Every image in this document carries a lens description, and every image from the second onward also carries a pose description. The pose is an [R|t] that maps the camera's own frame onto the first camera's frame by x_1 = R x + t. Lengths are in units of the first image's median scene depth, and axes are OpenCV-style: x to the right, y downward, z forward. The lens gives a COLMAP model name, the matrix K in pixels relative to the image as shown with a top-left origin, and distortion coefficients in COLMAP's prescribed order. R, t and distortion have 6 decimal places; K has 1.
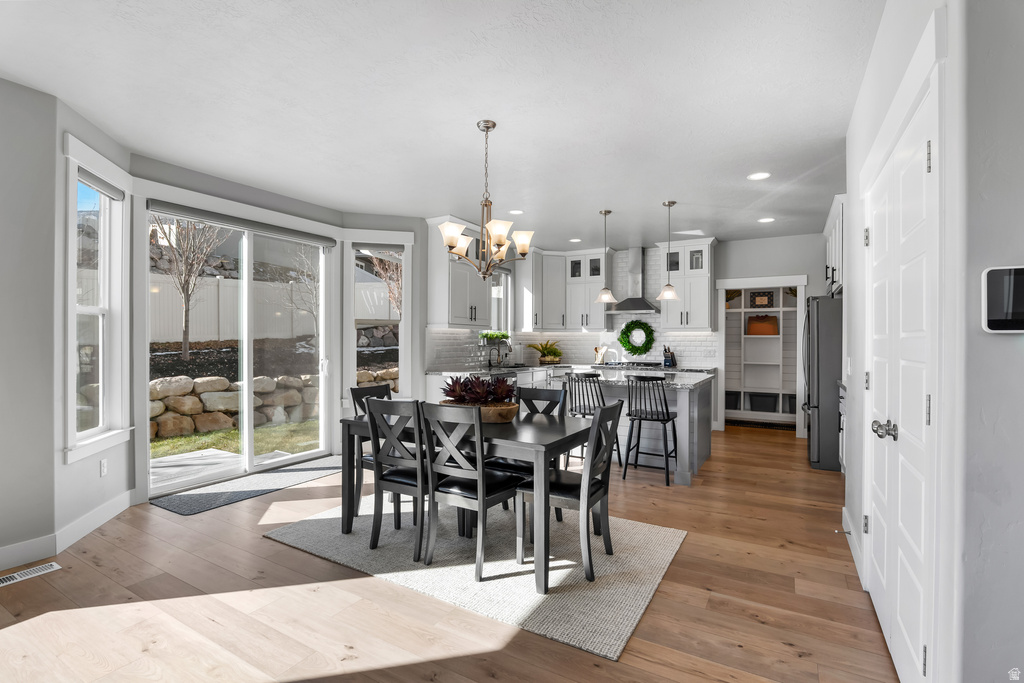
lens RADIAL K [[480.6, 0, 509.5], [0, 480.6, 339.2], [0, 0, 1]] dist [-0.023309, 0.002554]
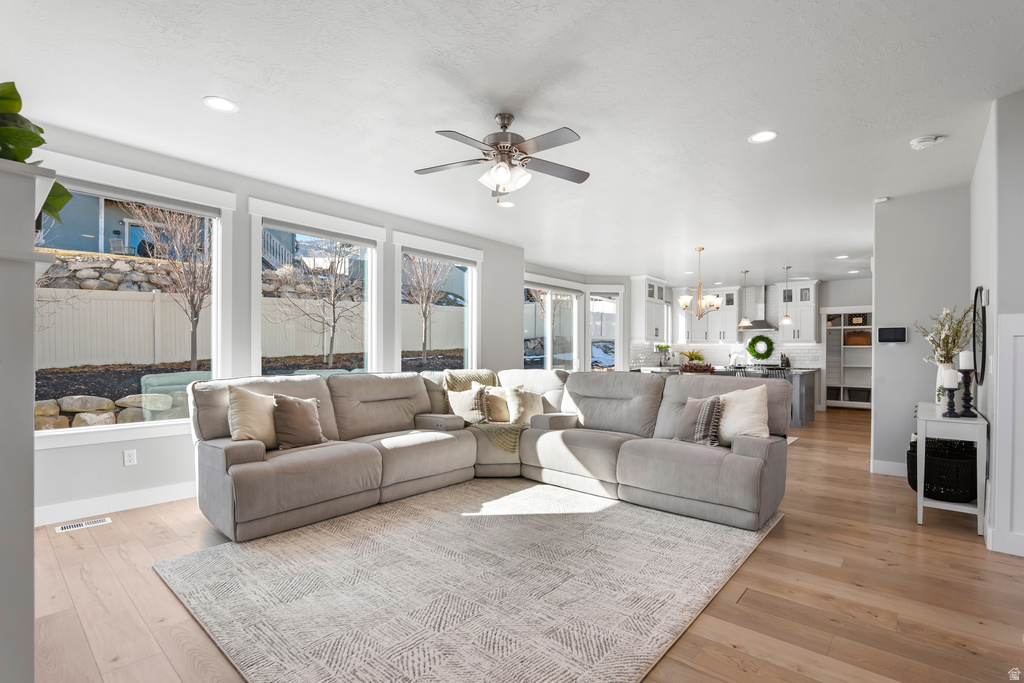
lens RADIAL K [[480.6, 0, 511.2], [0, 480.6, 351.4], [0, 0, 1]] dist [-0.023309, 0.002554]
pose [[0.983010, 0.002362, -0.183536, -0.211086], [-0.002267, 0.999997, 0.000727, 0.009209], [0.183537, -0.000298, 0.983013, -0.559209]]
